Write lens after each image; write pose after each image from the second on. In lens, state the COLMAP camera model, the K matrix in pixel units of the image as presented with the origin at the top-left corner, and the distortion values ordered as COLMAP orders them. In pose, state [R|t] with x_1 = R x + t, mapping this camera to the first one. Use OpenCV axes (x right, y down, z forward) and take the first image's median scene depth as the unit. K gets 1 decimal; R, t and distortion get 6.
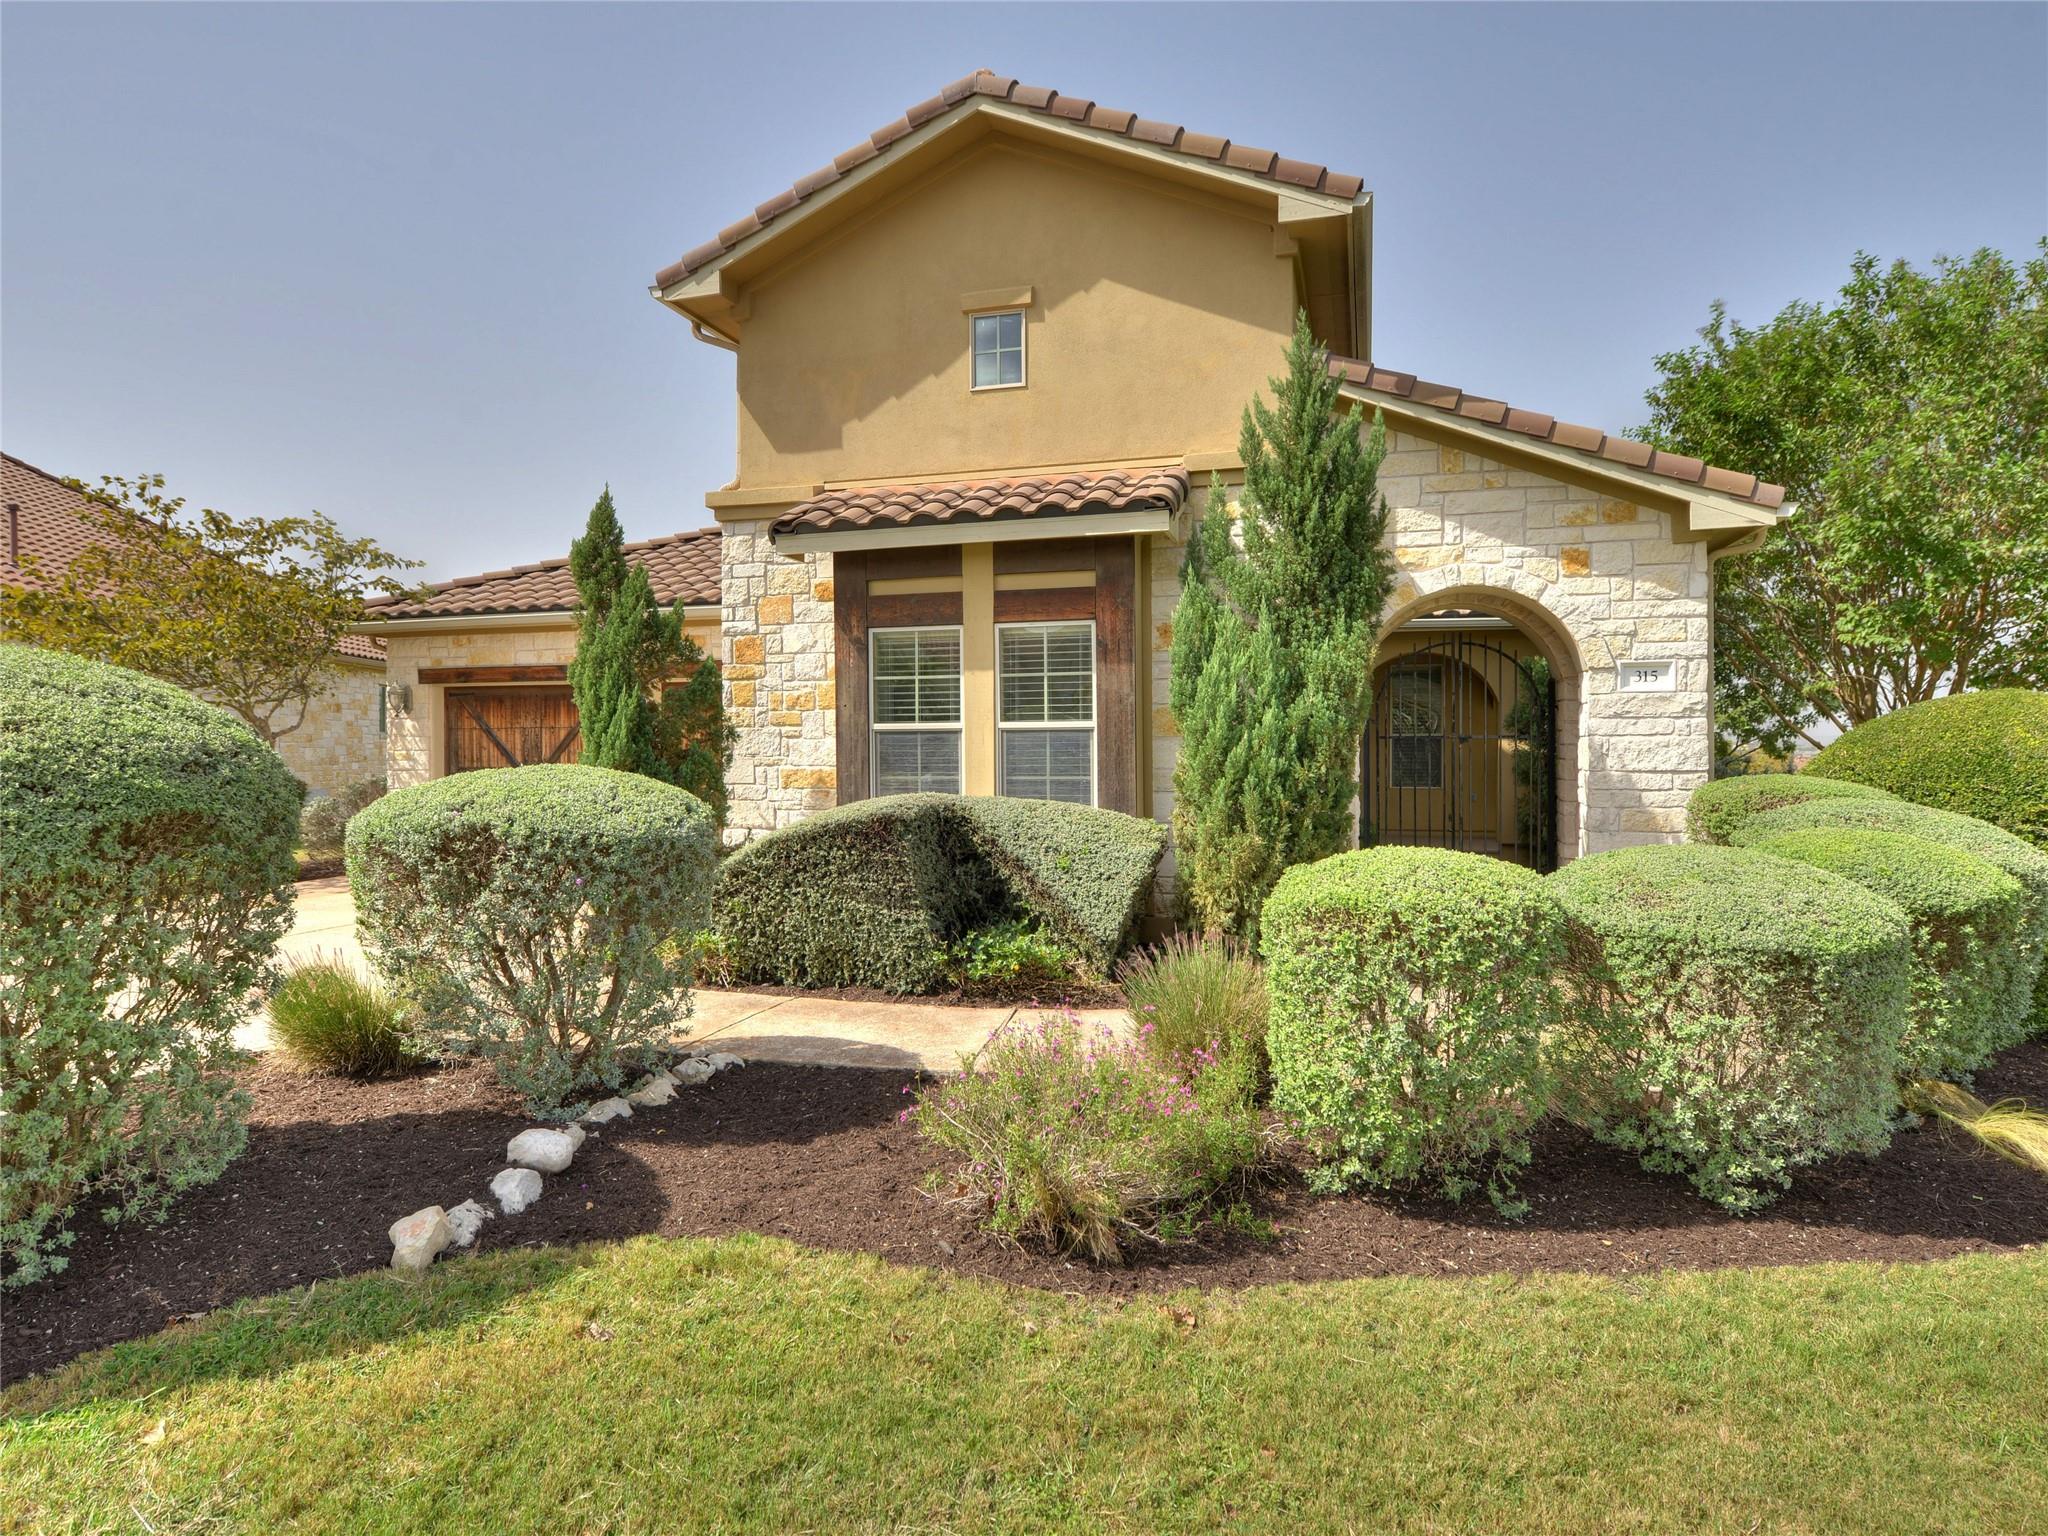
lens RADIAL K [[1110.6, 0, 1037.0], [0, 1110.6, 758.1], [0, 0, 1]] dist [-0.002446, 0.001360]
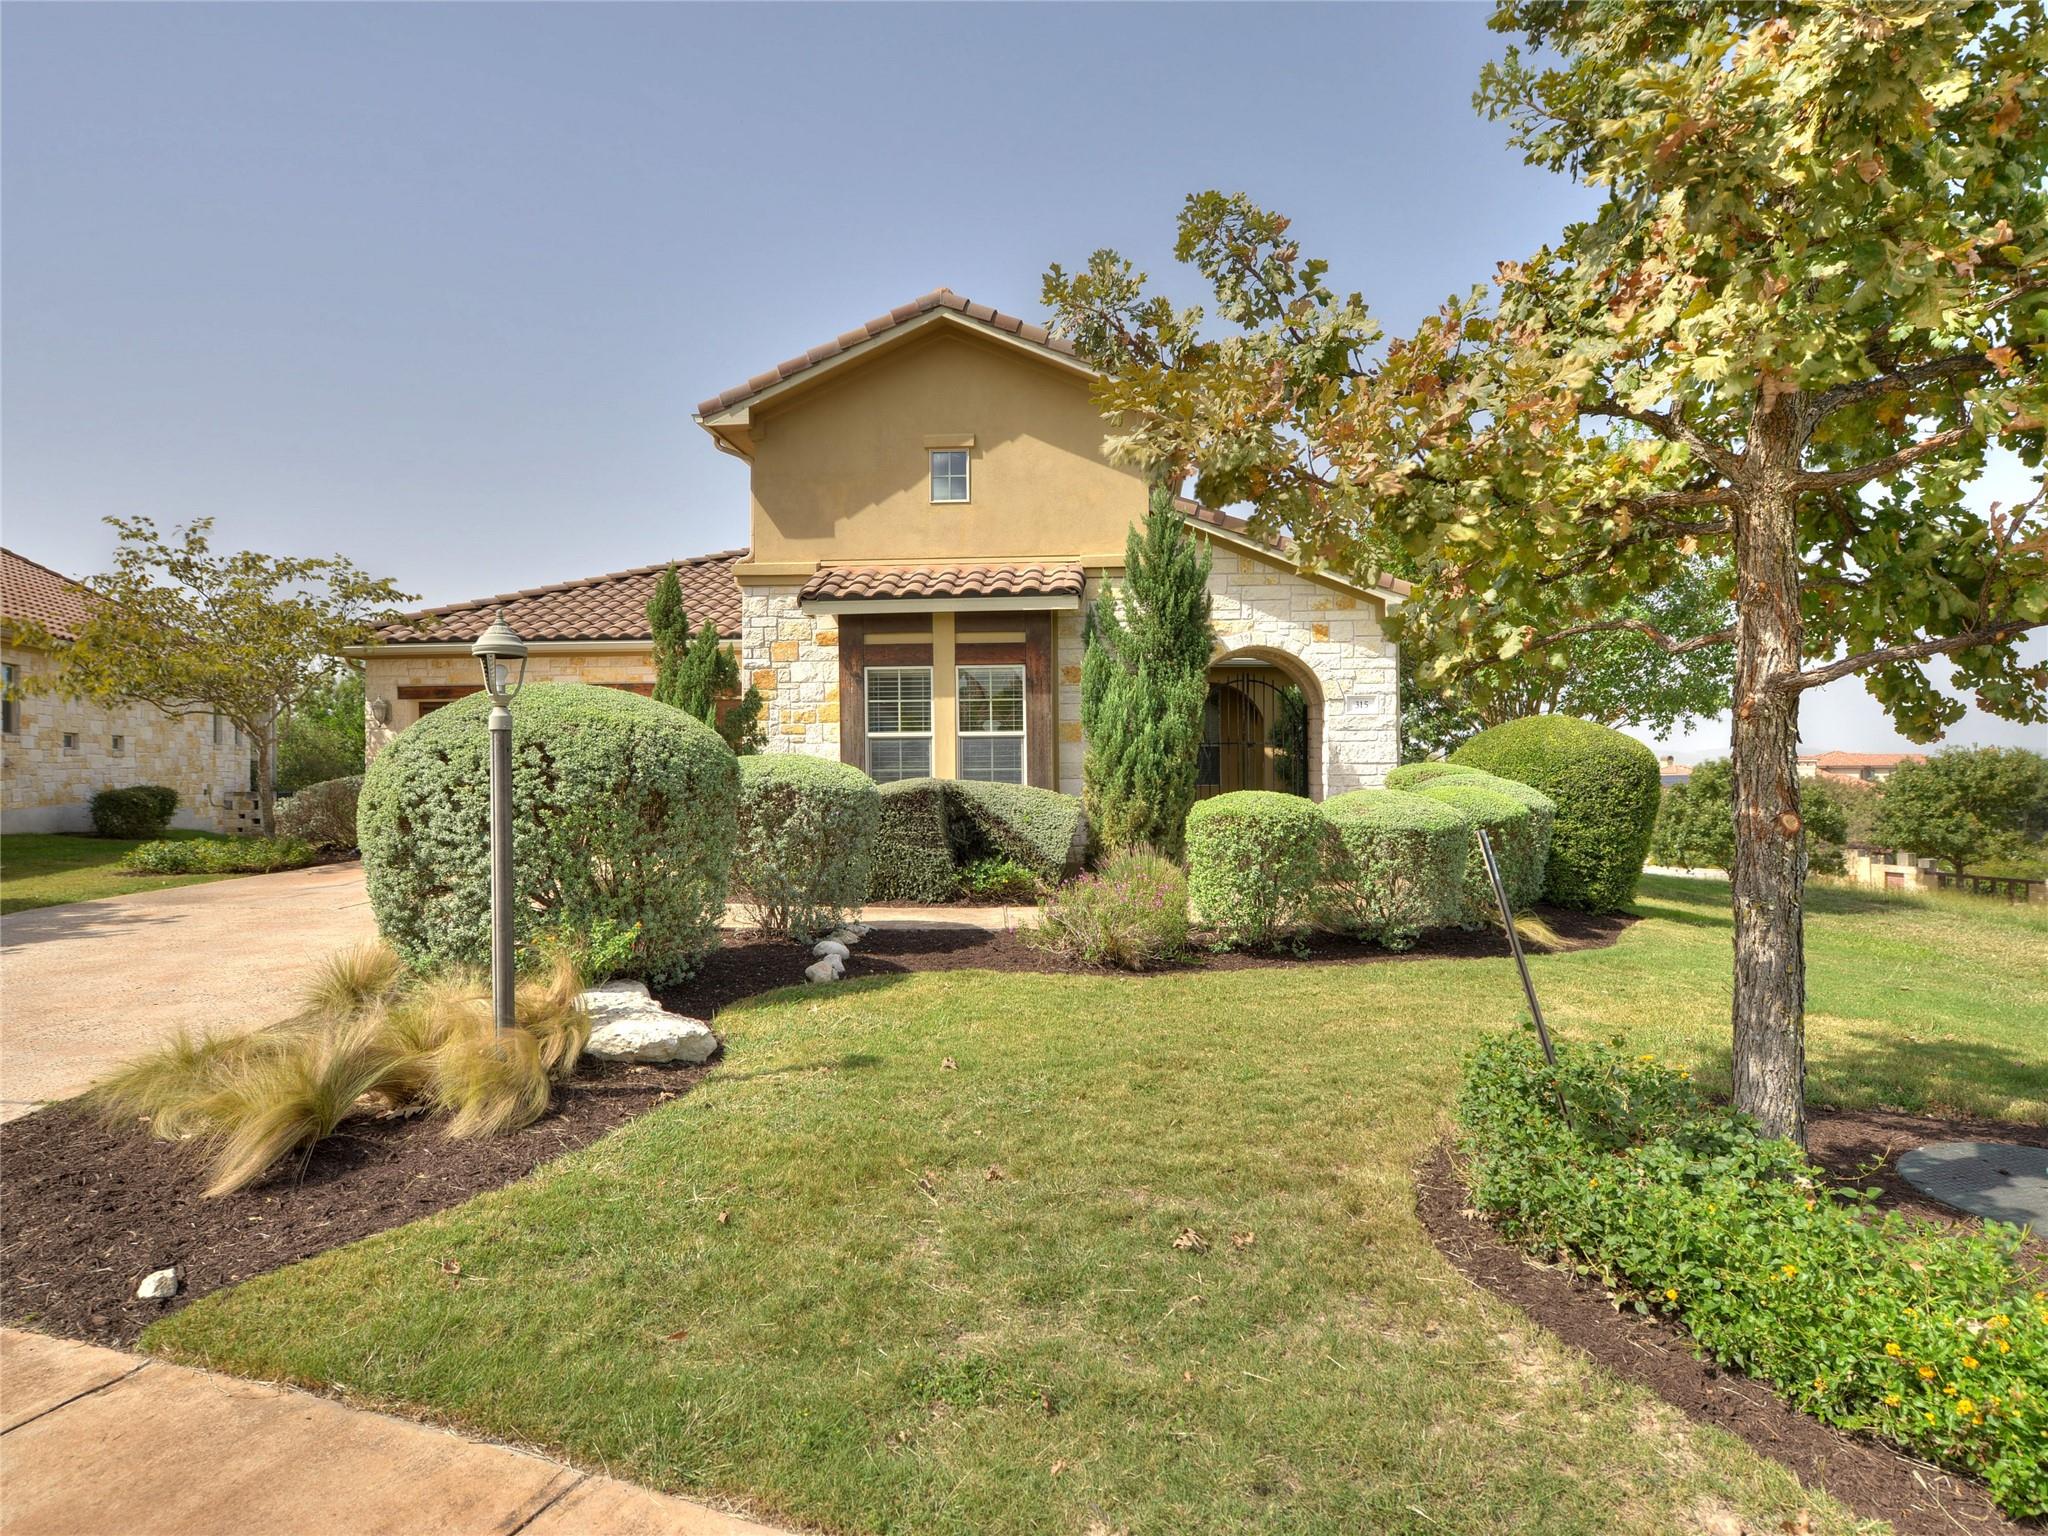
lens RADIAL K [[1110.6, 0, 1015.7], [0, 1110.6, 768.6], [0, 0, 1]] dist [-0.002446, 0.001360]
pose [[0.980988, -0.002998, 0.194047, -0.251940], [0.003868, 0.999984, -0.004109, 0.023258], [-0.194032, 0.004782, 0.980984, -0.474579]]
